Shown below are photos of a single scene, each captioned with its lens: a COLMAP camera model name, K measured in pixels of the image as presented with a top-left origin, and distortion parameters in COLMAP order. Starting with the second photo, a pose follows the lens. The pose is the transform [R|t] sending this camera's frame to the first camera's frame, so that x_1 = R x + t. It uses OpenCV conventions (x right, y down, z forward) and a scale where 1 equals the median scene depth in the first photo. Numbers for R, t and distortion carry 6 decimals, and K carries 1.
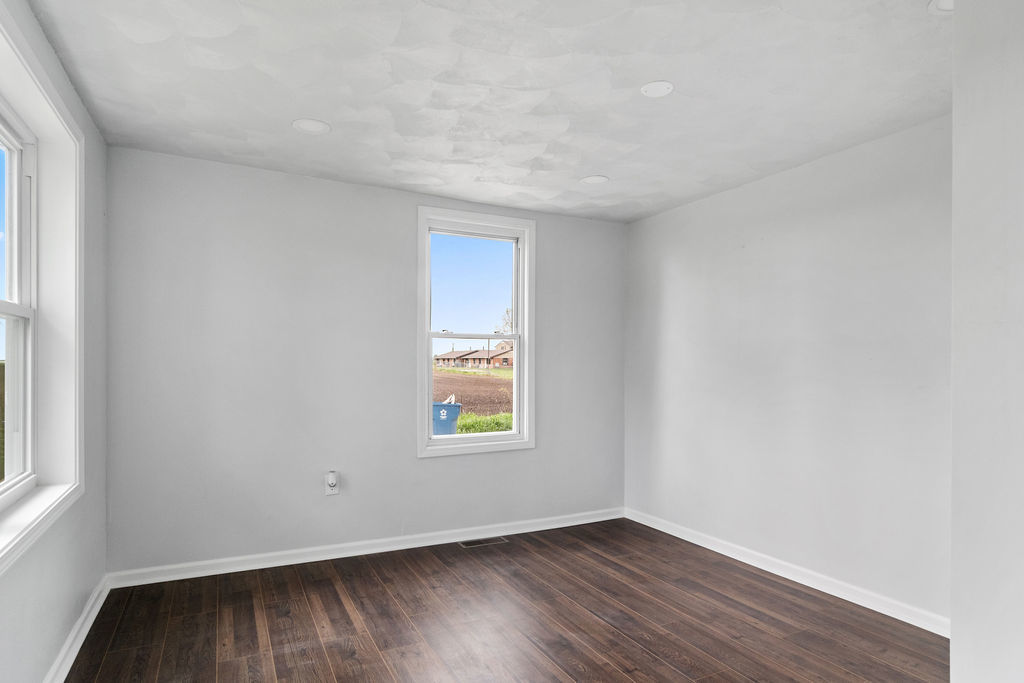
lens RADIAL K [[564.5, 0, 510.0], [0, 564.5, 345.6], [0, 0, 1]] dist [0.005988, -0.000421]
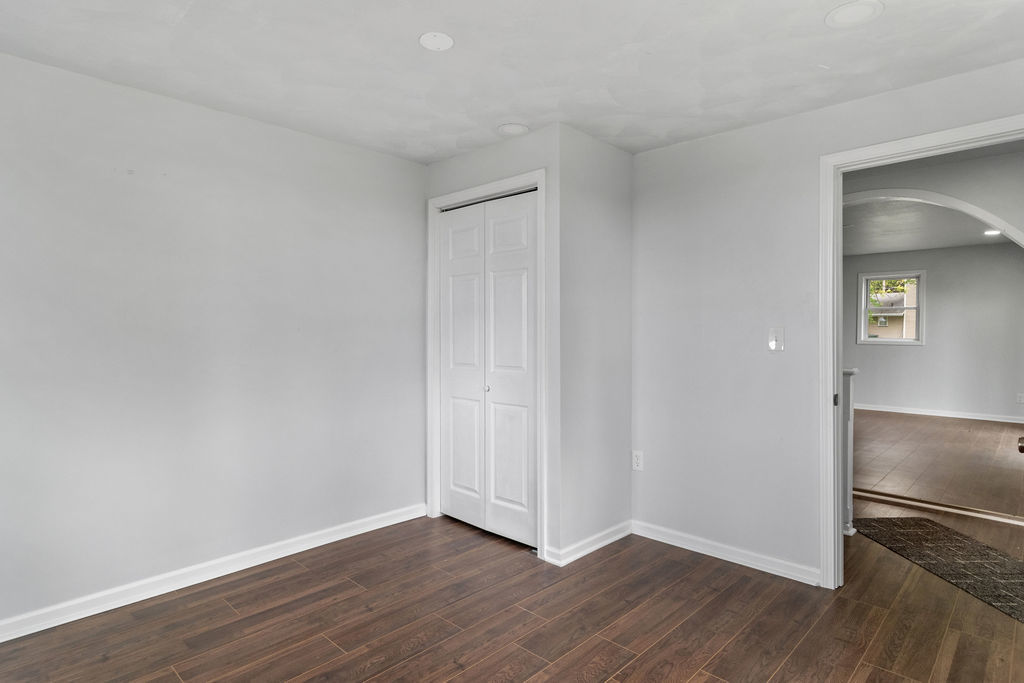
lens RADIAL K [[564.5, 0, 509.8], [0, 564.5, 342.2], [0, 0, 1]] dist [0.005988, -0.000421]
pose [[-0.319748, -0.015538, 0.947375, -0.525701], [-0.024110, 0.999675, 0.008259, 0.040125], [-0.947196, -0.020200, -0.320019, 0.977808]]
